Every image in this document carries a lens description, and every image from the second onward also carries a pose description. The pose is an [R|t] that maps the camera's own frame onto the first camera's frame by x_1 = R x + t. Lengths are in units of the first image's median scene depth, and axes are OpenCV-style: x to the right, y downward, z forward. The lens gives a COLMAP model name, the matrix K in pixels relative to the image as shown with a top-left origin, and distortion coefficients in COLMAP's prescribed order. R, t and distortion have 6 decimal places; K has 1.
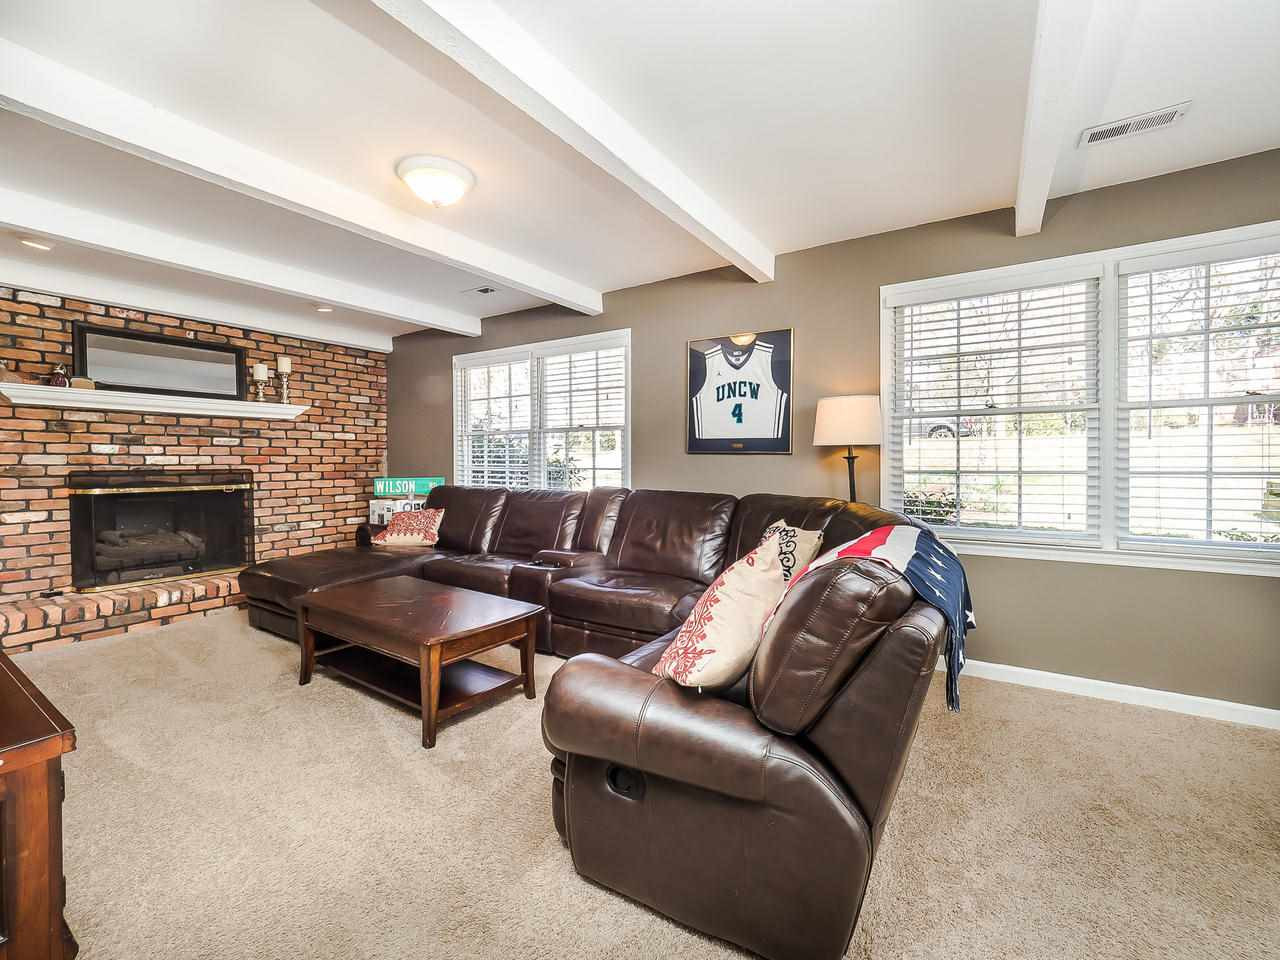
lens RADIAL K [[538.9, 0, 635.3], [0, 538.9, 472.8], [0, 0, 1]] dist [-0.001202, 0.000195]
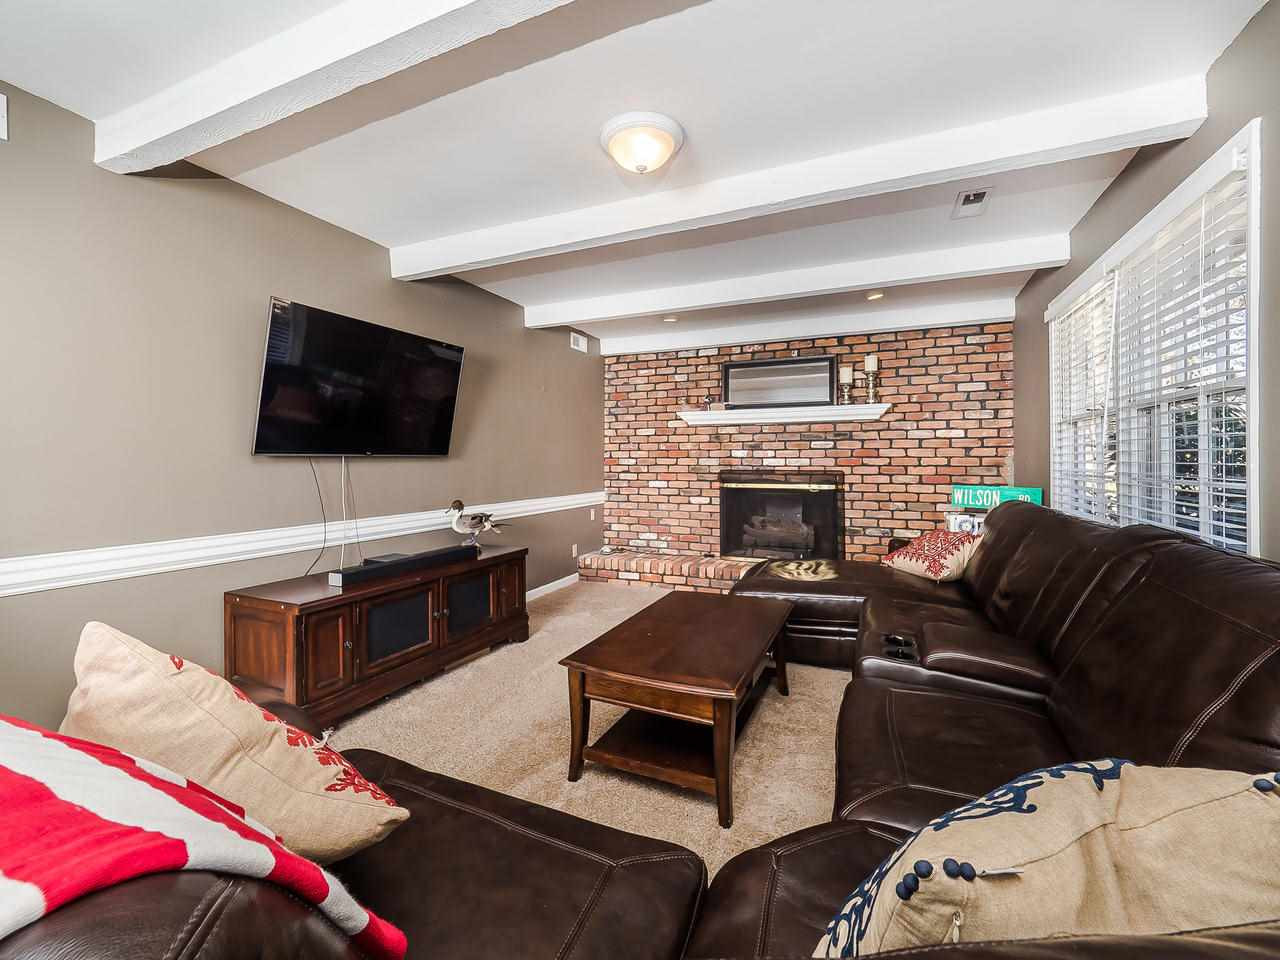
lens RADIAL K [[538.9, 0, 614.8], [0, 538.9, 460.6], [0, 0, 1]] dist [-0.001202, 0.000195]
pose [[0.168585, 0.000285, -0.985687, 0.231448], [-0.021144, 0.999771, -0.003327, -0.013714], [0.985460, 0.021402, 0.168552, 0.401955]]
